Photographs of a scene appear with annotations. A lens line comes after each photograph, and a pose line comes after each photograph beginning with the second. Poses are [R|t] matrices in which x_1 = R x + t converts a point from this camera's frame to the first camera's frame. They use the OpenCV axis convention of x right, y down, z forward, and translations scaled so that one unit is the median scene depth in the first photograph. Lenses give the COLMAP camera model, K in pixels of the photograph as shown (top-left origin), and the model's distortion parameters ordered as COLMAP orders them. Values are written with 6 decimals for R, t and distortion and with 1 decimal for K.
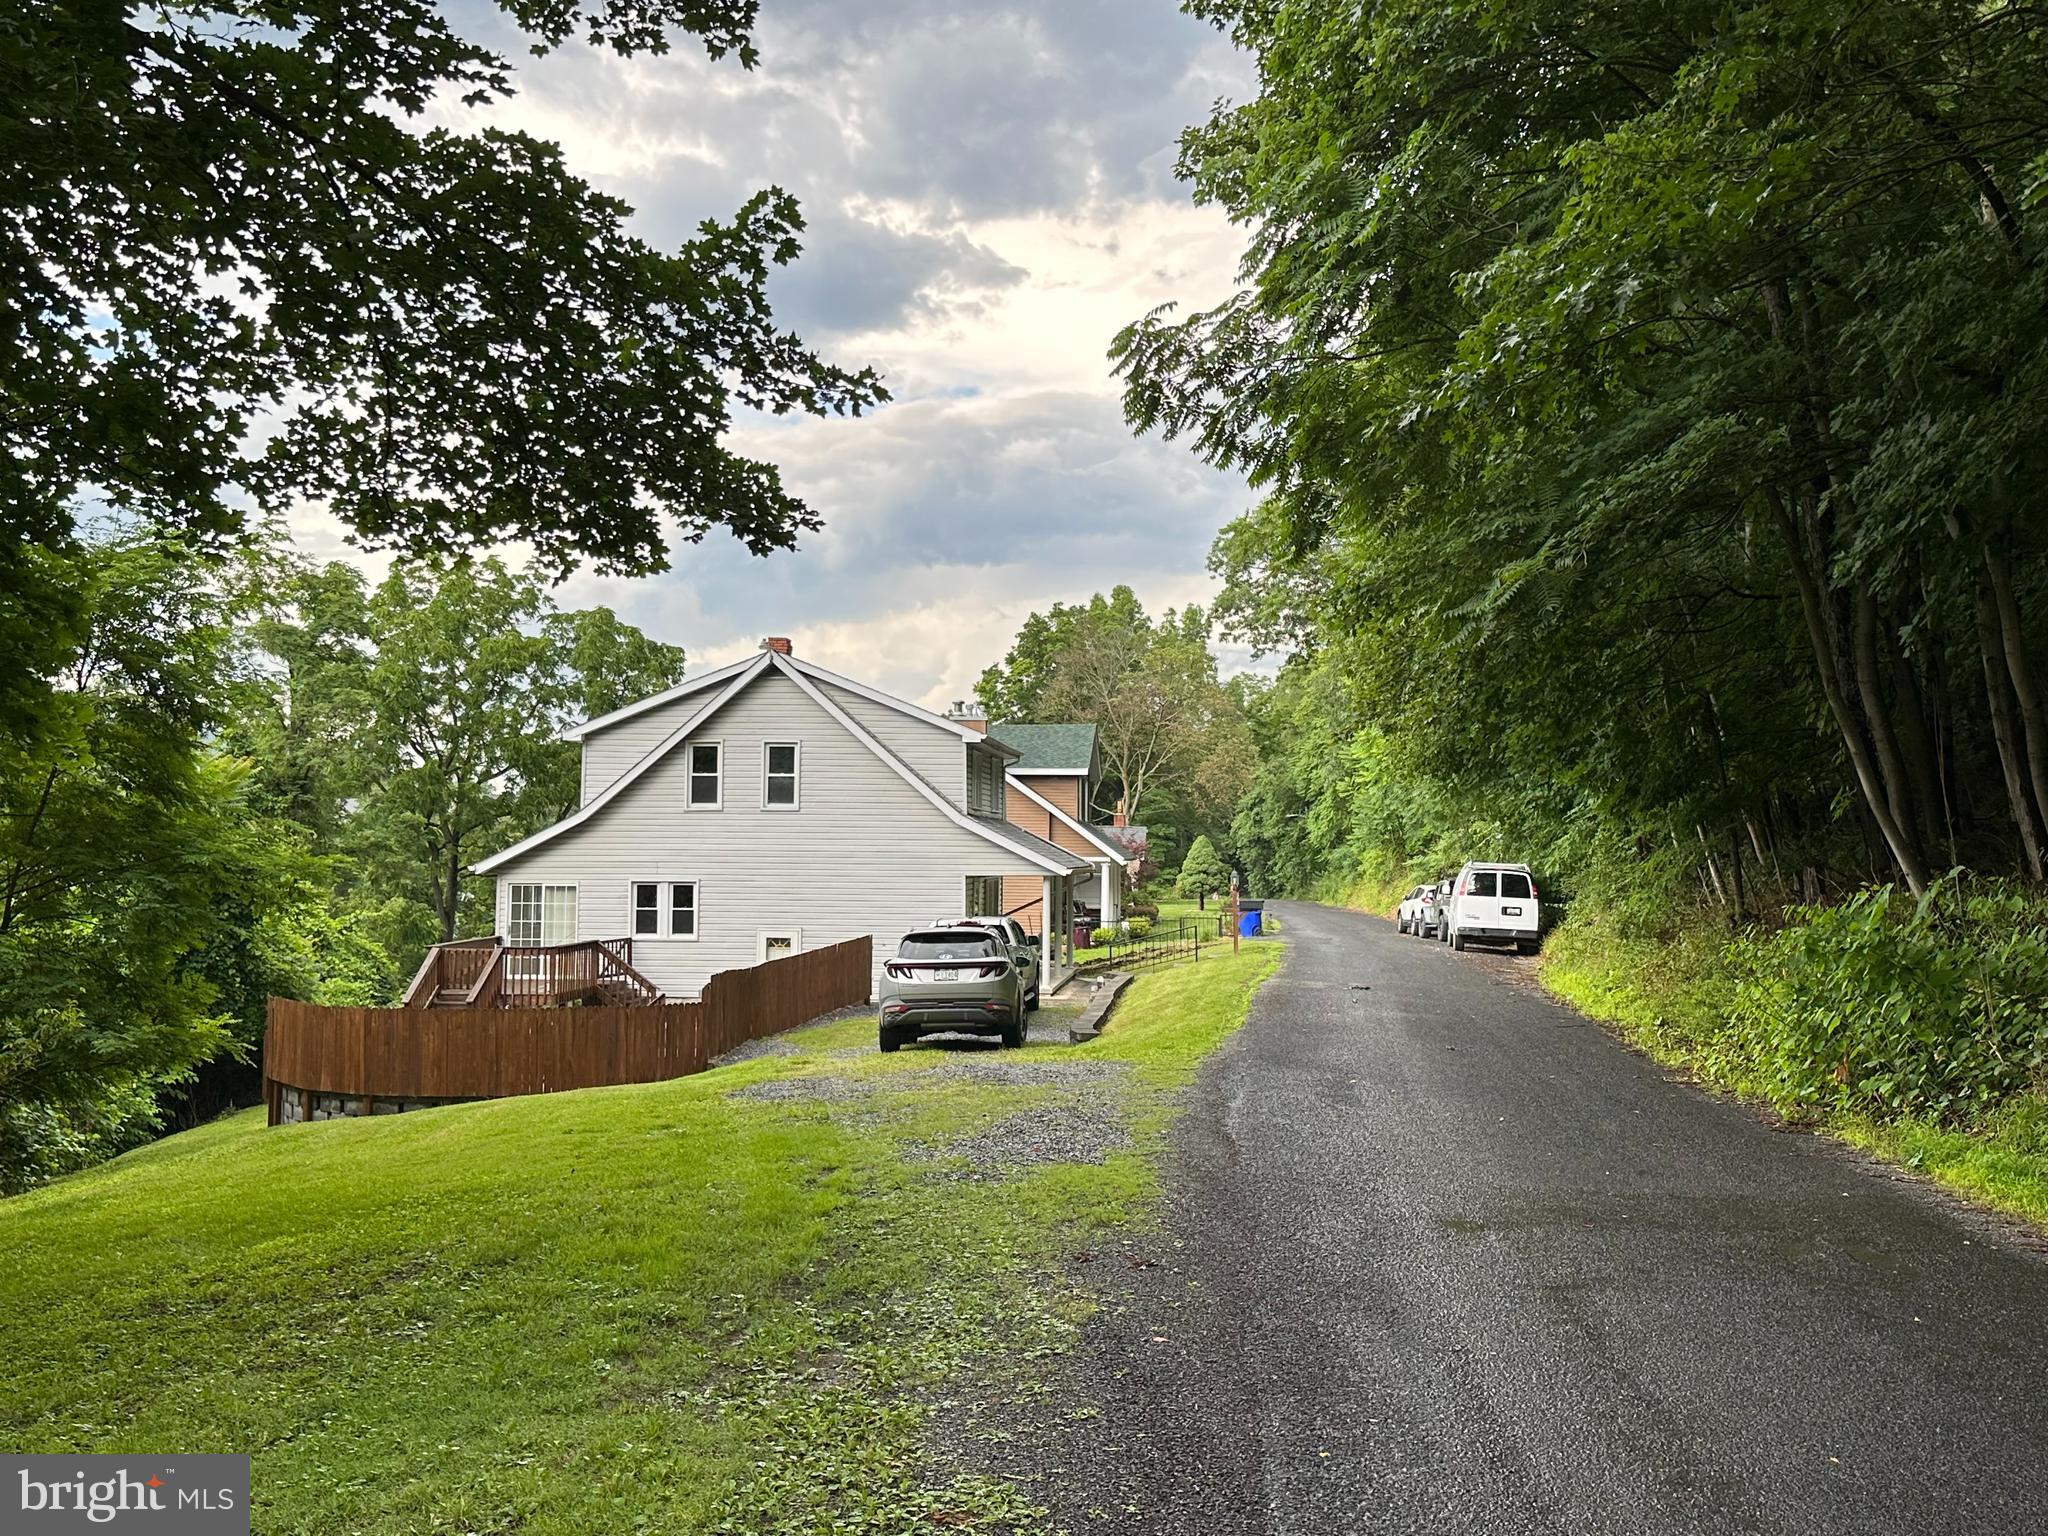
lens RADIAL K [[2006.7, 0, 1037.2], [0, 2006.7, 737.6], [0, 0, 1]] dist [0.111236, 0.000000]
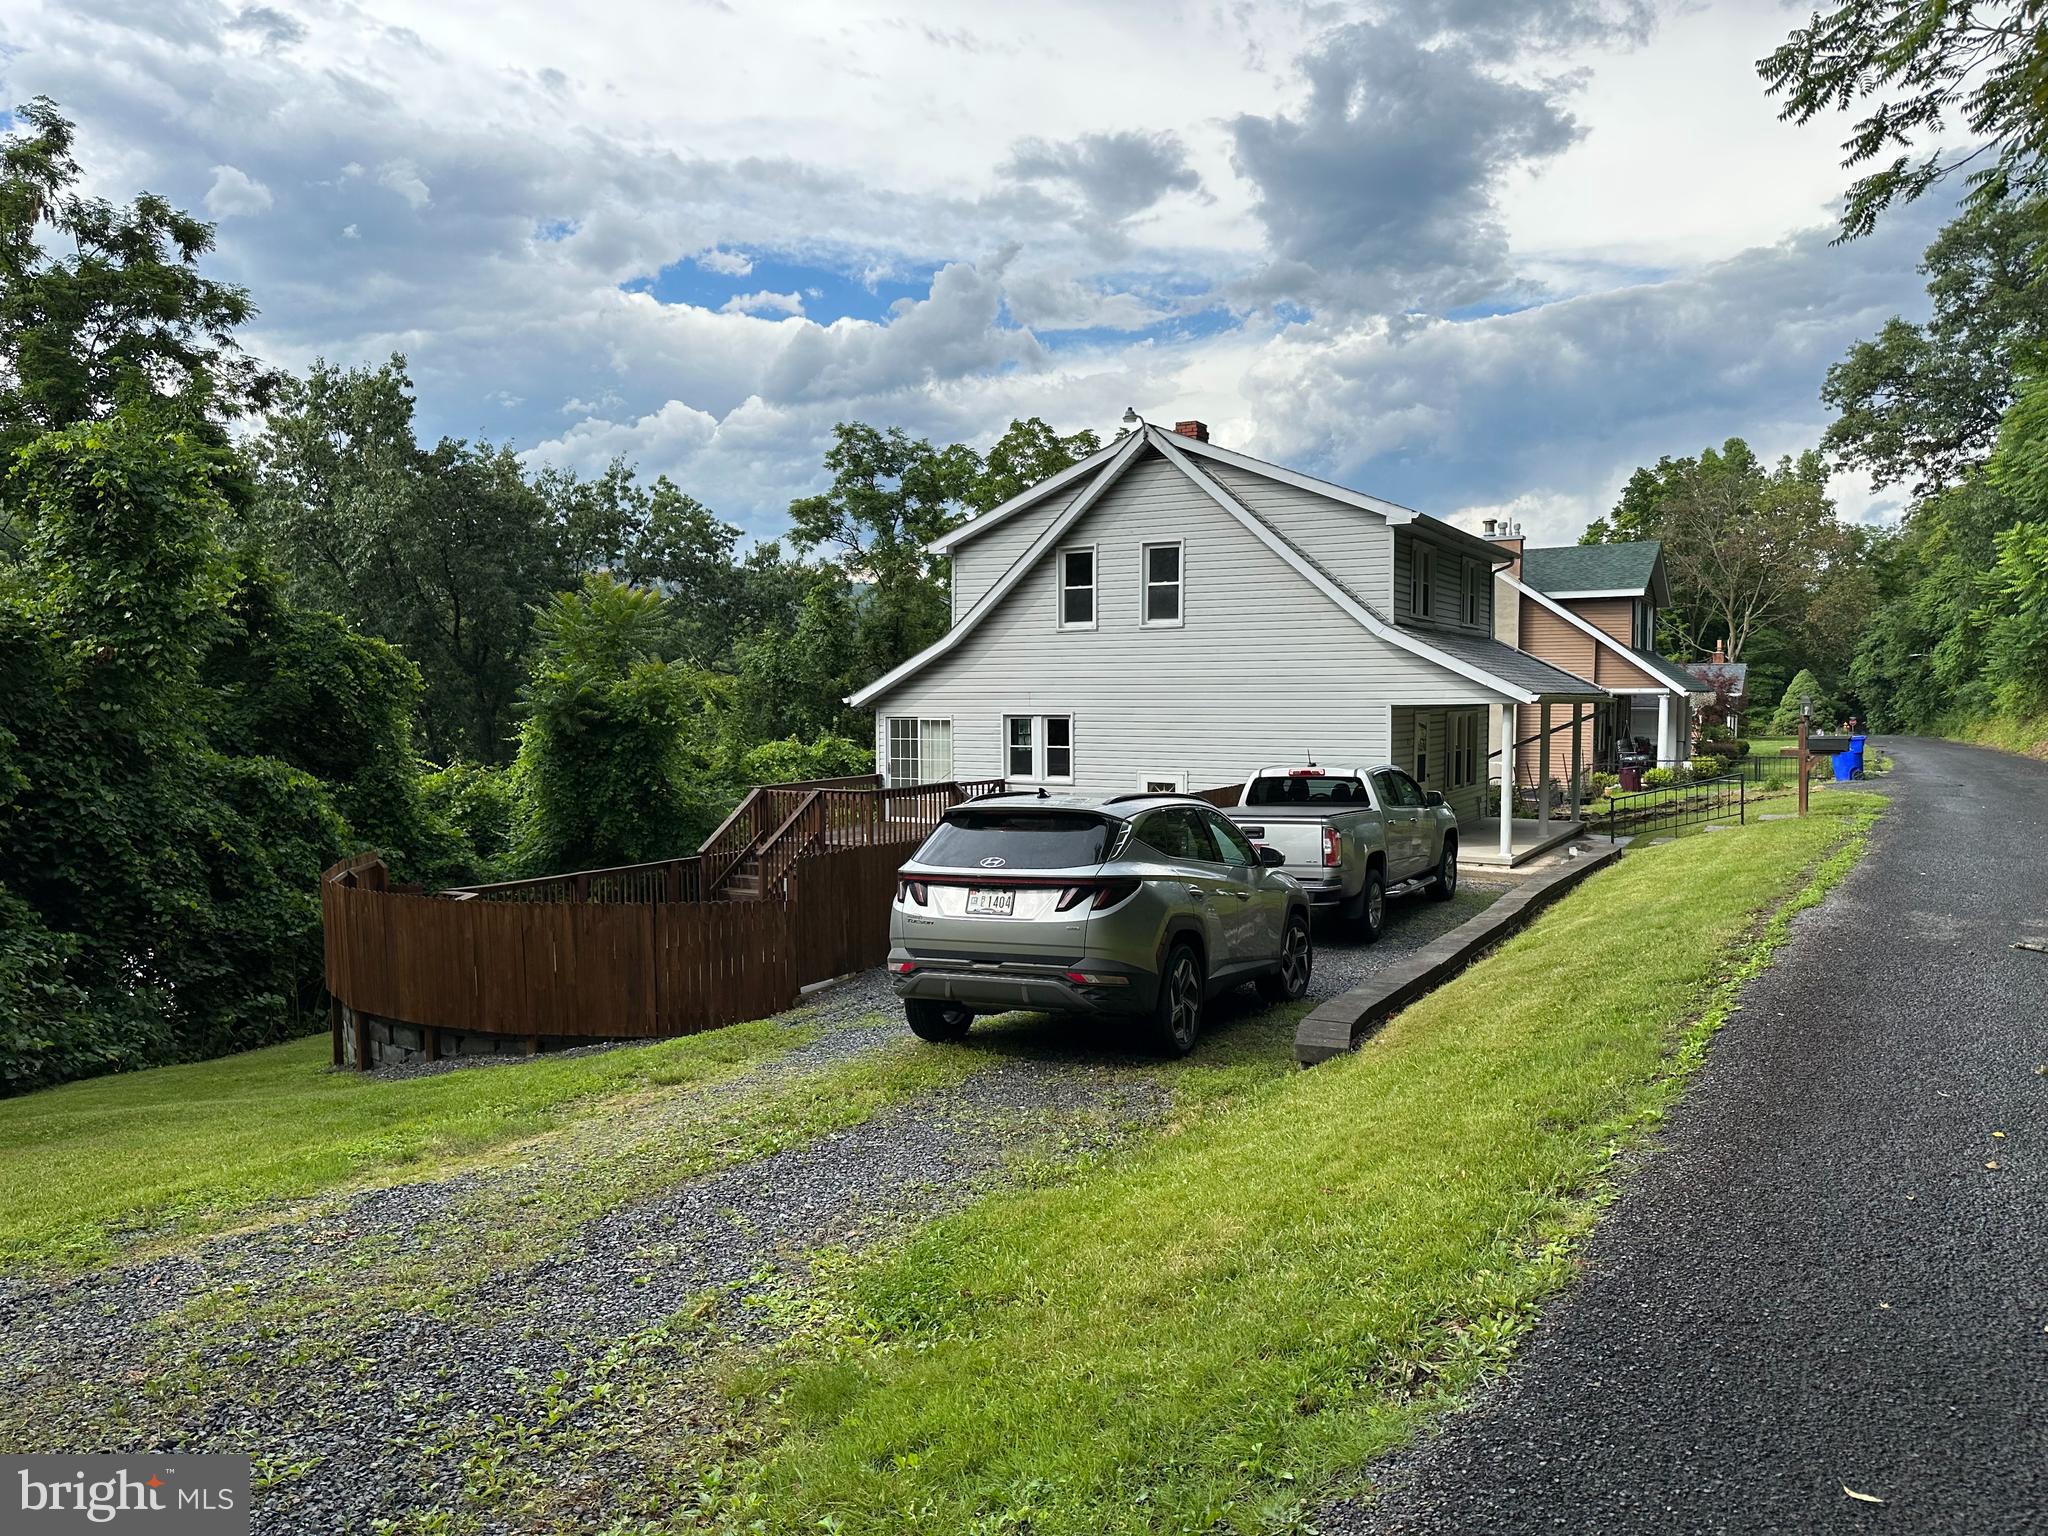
lens RADIAL K [[1450.9, 0, 1032.9], [0, 1450.9, 777.9], [0, 0, 1]] dist [0.061728, -0.076202]
pose [[0.914699, 0.013159, -0.403922, 0.072639], [0.031249, 0.994174, 0.103154, 0.040705], [0.402926, -0.106977, 0.908959, 0.516822]]
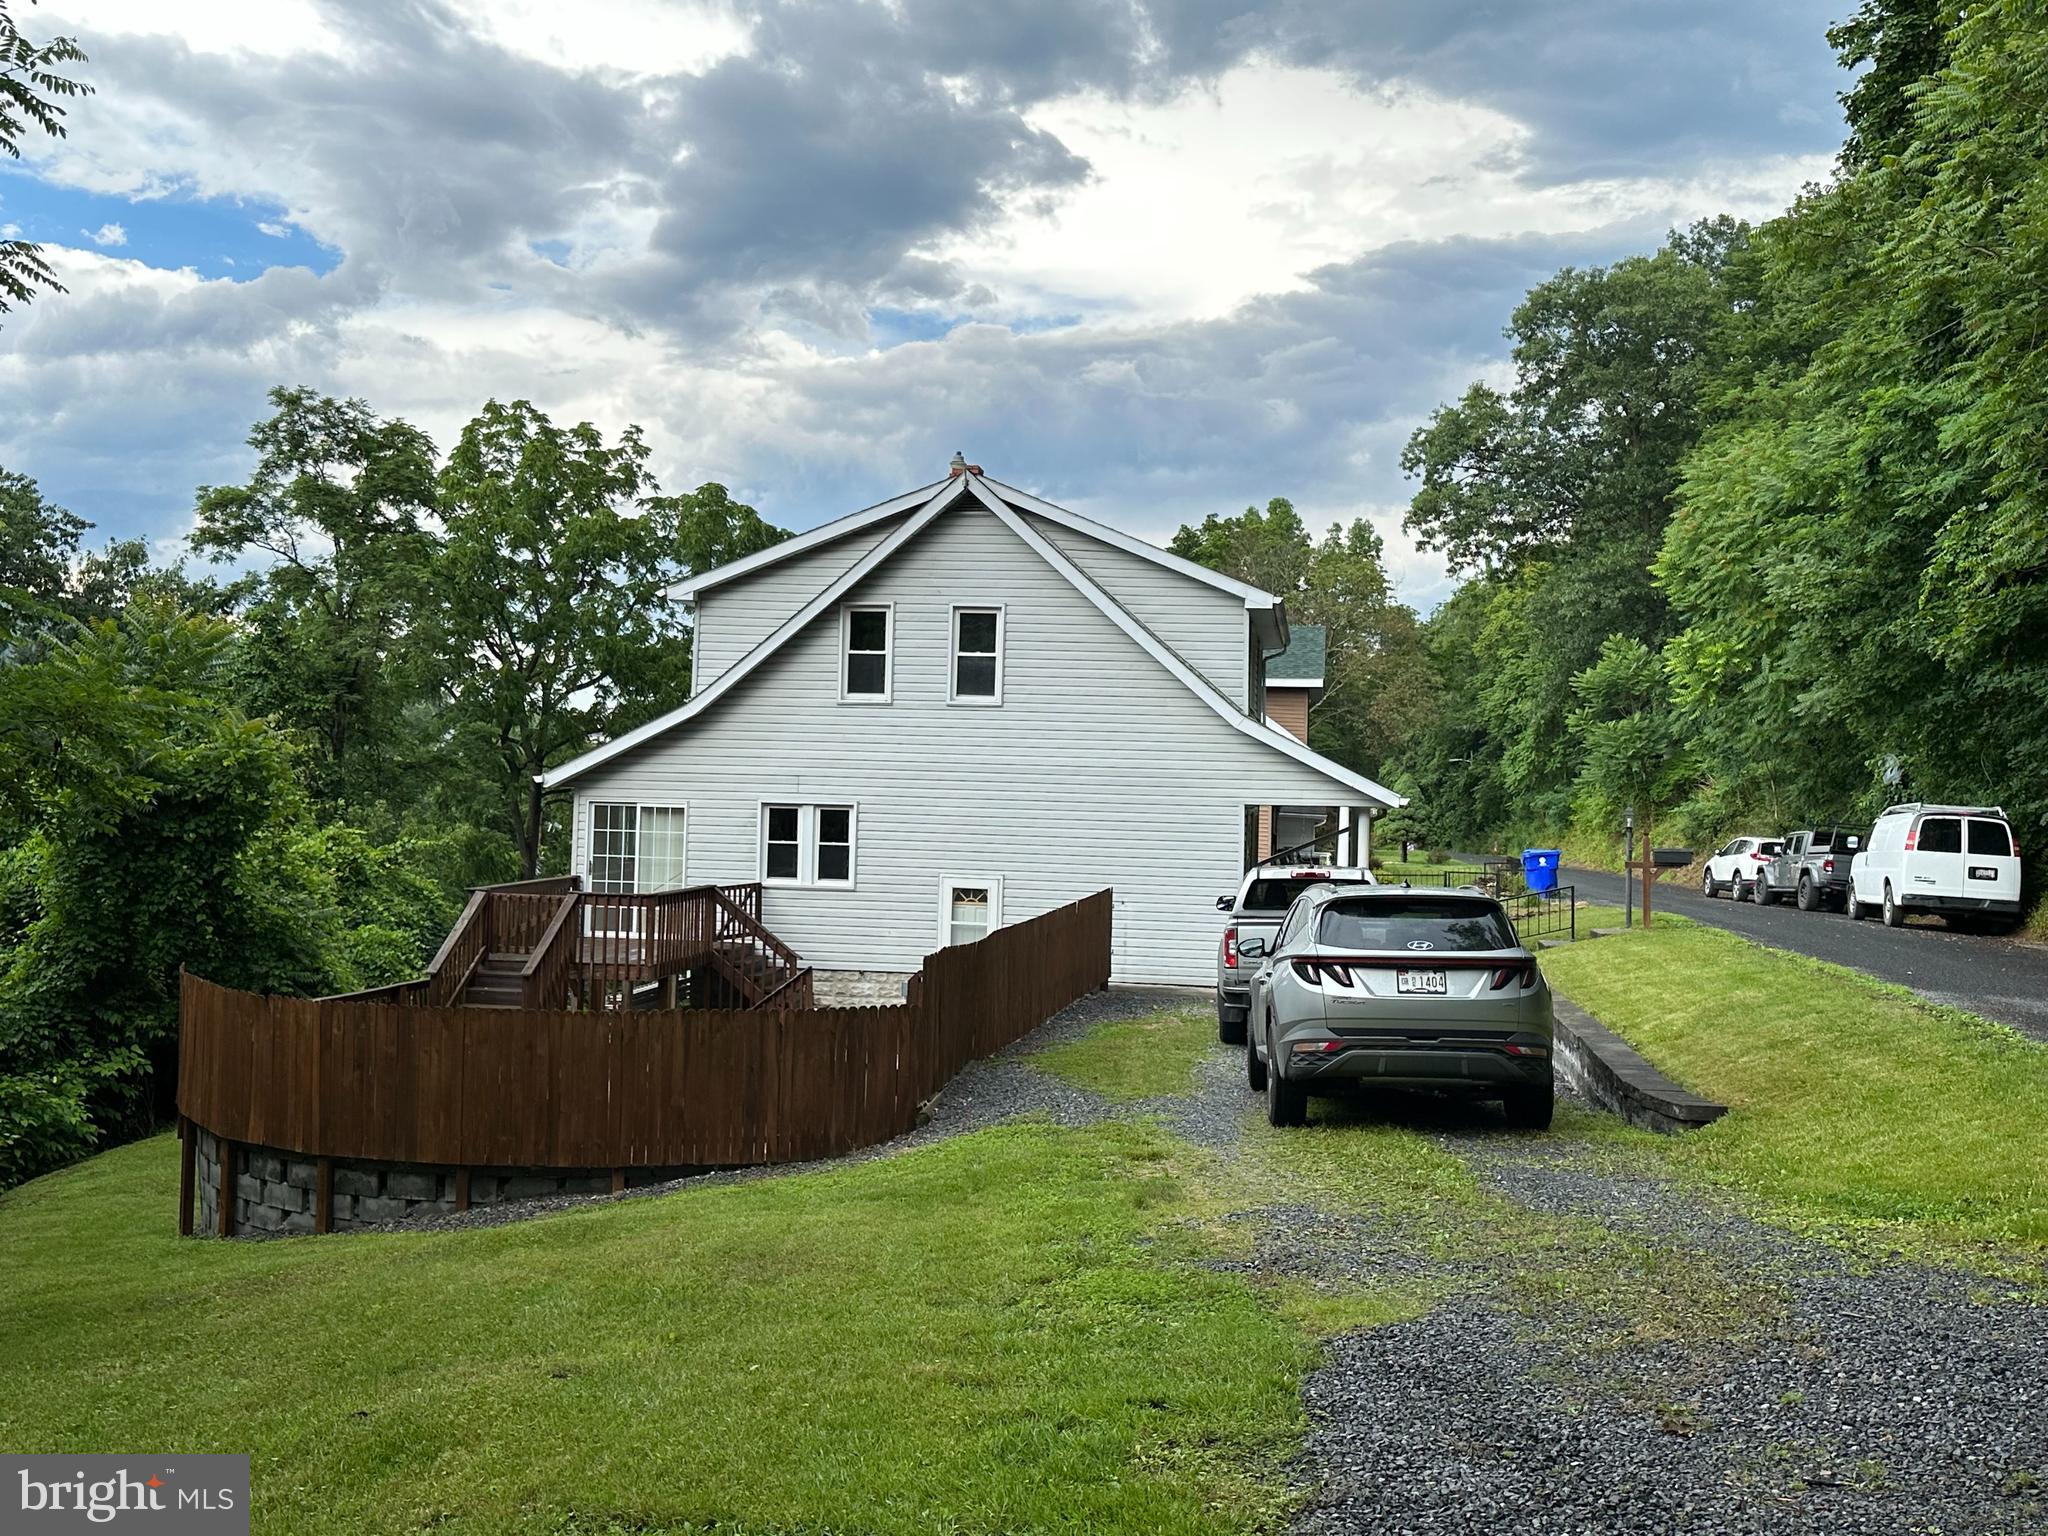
lens RADIAL K [[2006.7, 0, 1021.6], [0, 2006.7, 774.5], [0, 0, 1]] dist [0.111236, 0.000000]
pose [[0.998371, 0.019261, -0.053711, -0.087344], [-0.016844, 0.998841, 0.045096, 0.033584], [0.054518, -0.044118, 0.997538, 0.365280]]
